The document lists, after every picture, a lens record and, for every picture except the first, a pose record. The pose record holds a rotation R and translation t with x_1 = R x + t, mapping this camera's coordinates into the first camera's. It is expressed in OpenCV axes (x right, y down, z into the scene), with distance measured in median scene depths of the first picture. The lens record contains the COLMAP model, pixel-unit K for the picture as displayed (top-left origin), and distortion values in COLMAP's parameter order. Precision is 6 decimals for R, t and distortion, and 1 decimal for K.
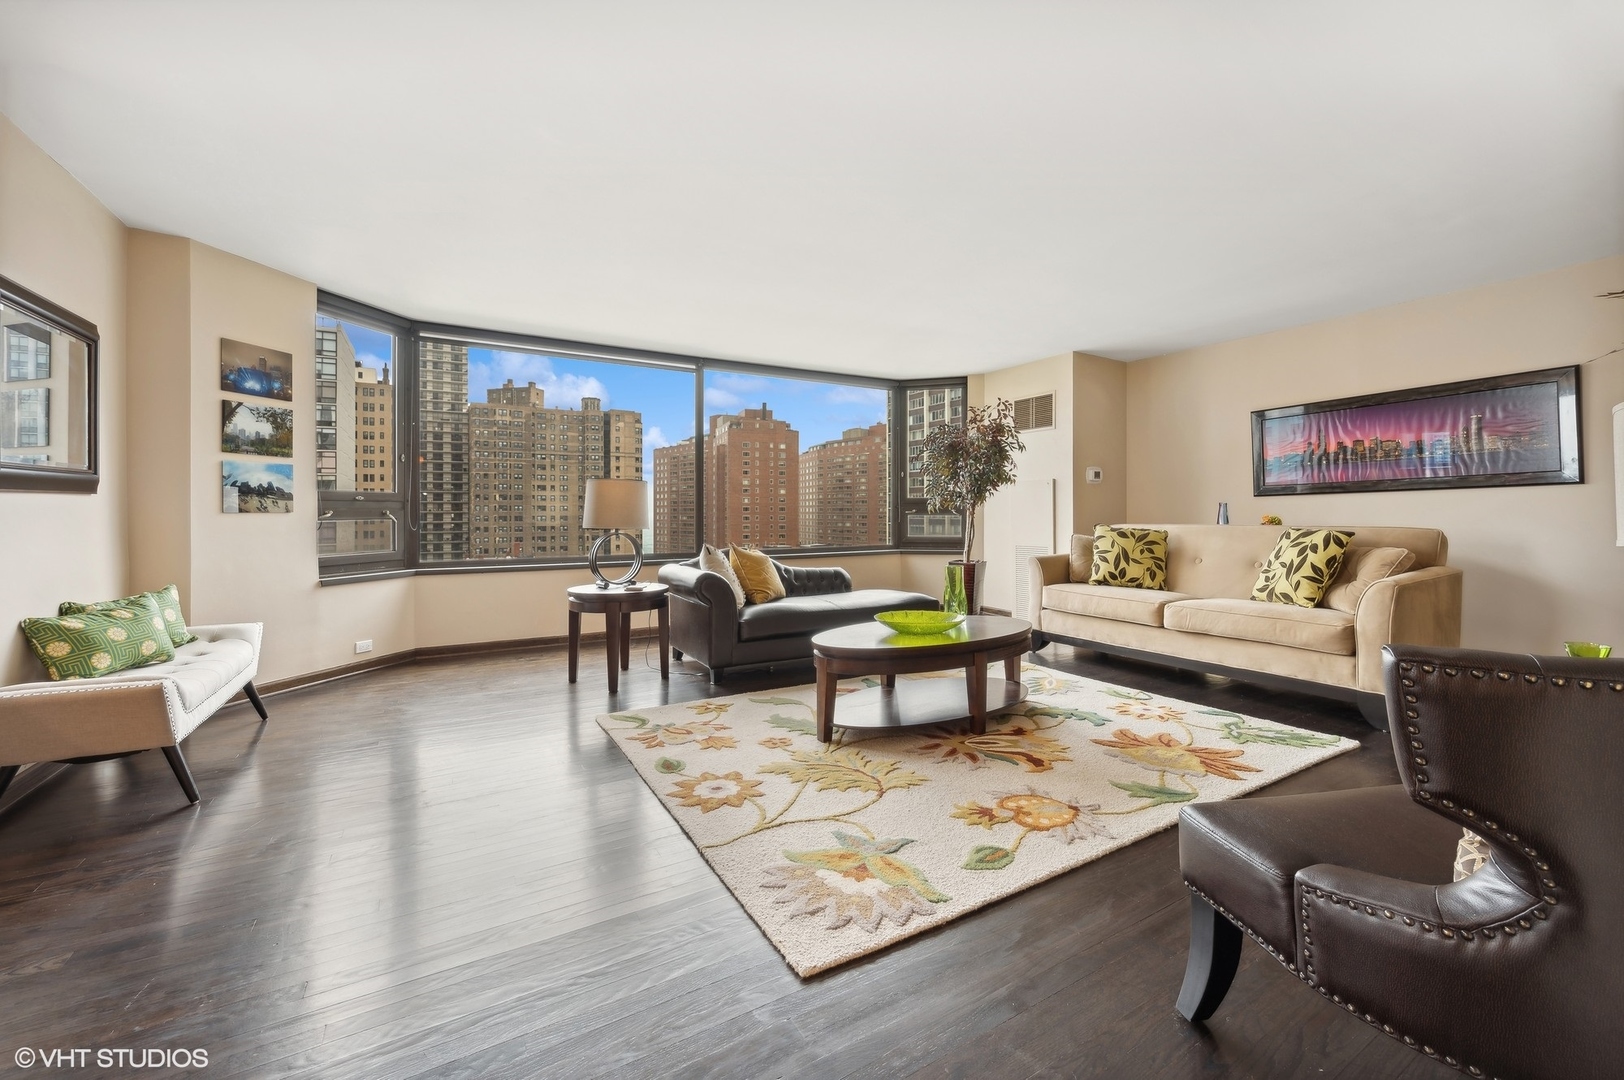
lens RADIAL K [[650.5, 0, 810.7], [0, 650.5, 513.2], [0, 0, 1]] dist [-0.000972, -0.000077]
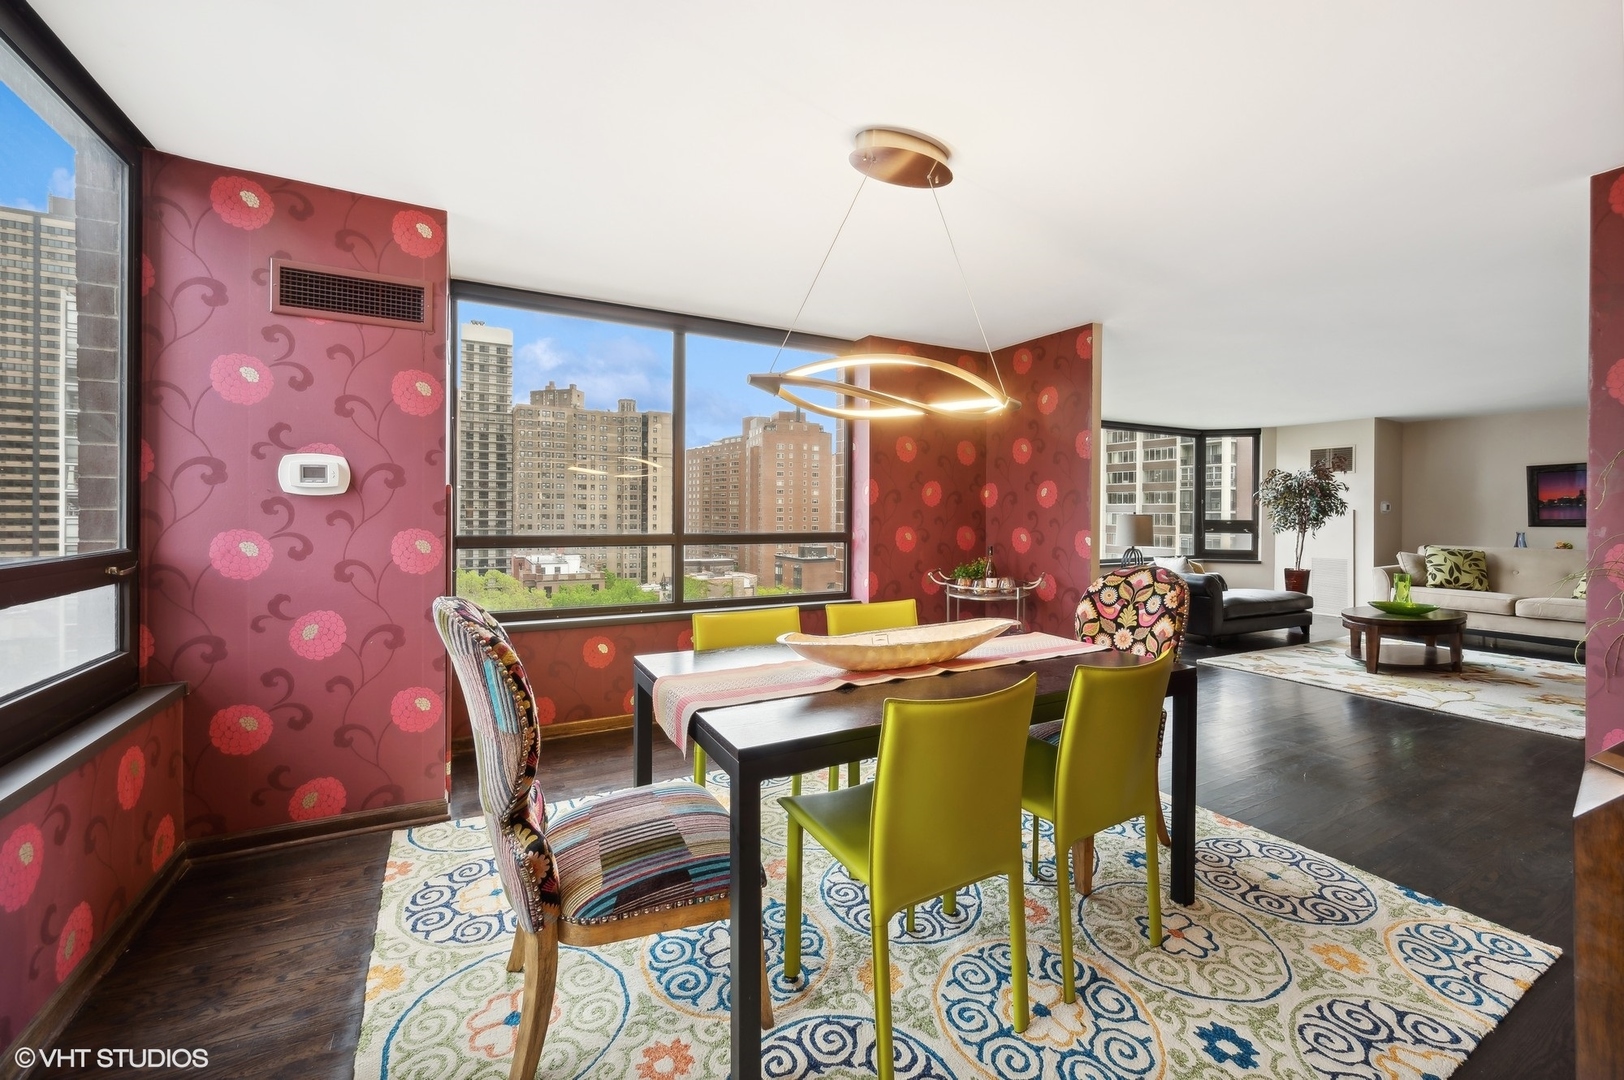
lens RADIAL K [[644.0, 0, 811.3], [0, 644.0, 517.9], [0, 0, 1]] dist [0.000447, -0.000060]
pose [[0.999255, 0.010809, -0.037036, -1.125471], [-0.010569, 0.999922, 0.006676, -0.051095], [0.037105, -0.006279, 0.999292, -0.618129]]
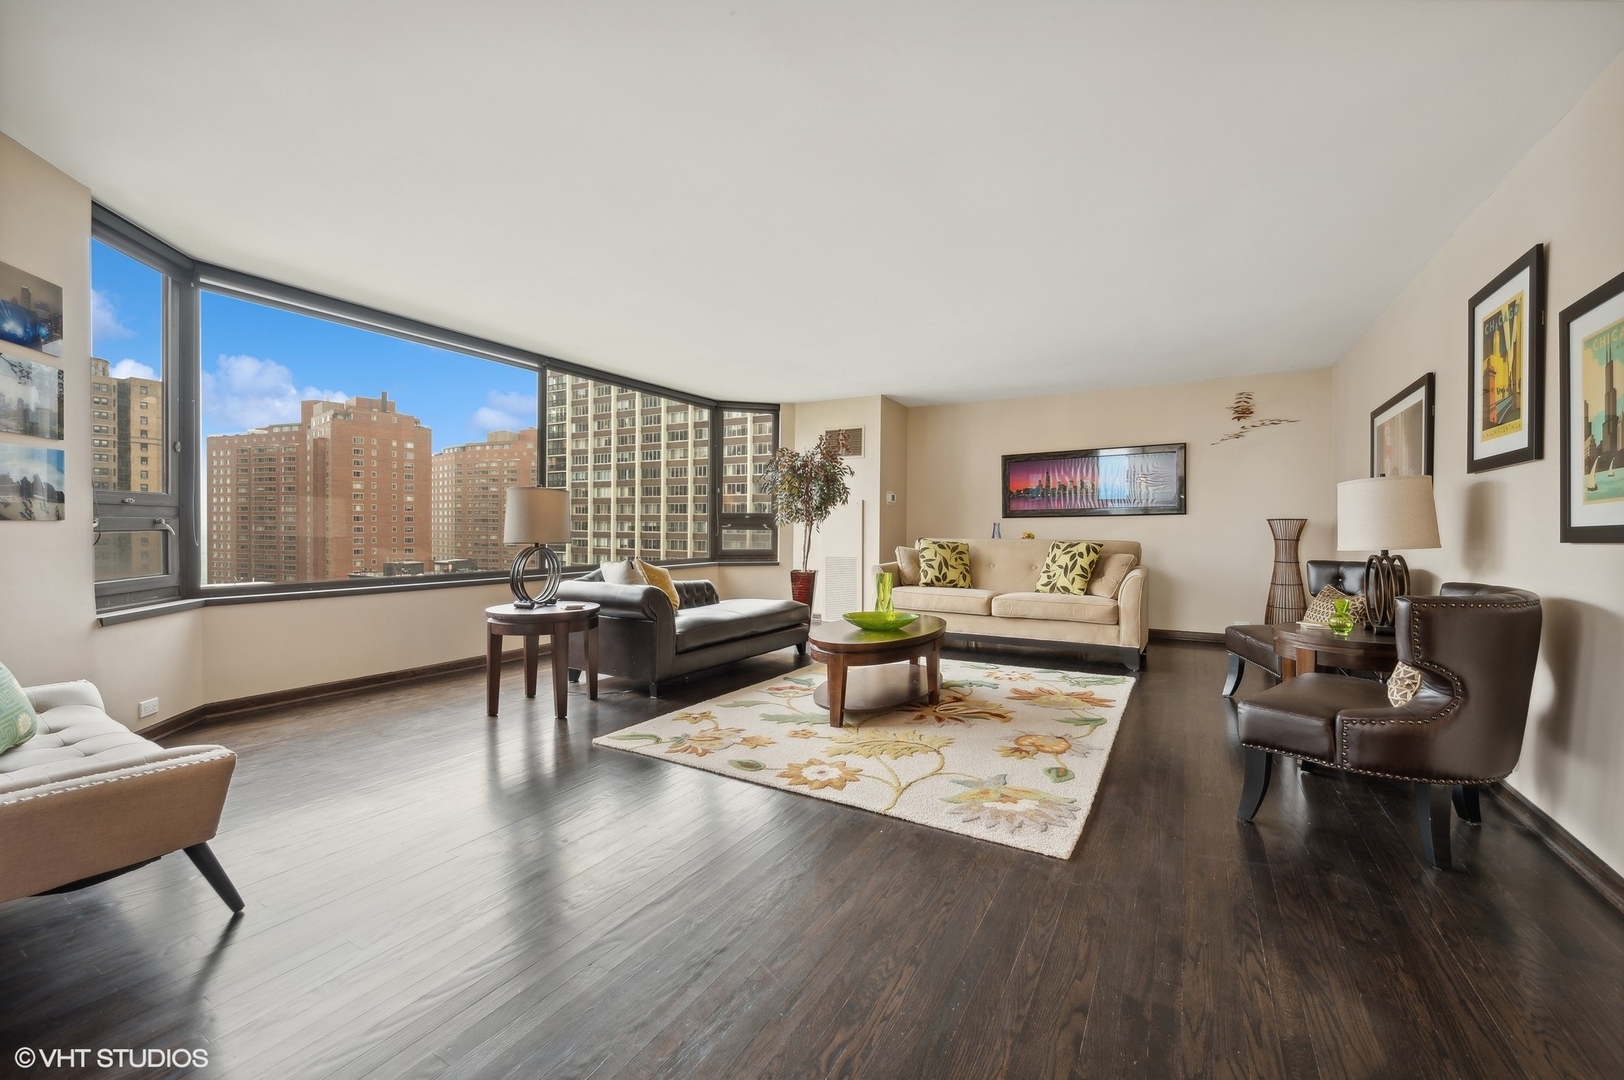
lens RADIAL K [[649.4, 0, 809.5], [0, 649.4, 536.1], [0, 0, 1]] dist [-0.001136, -0.000103]
pose [[0.870733, 0.002617, 0.491749, -0.464780], [-0.010129, 0.999869, 0.012613, -0.001060], [-0.491651, -0.015963, 0.870646, 0.021420]]
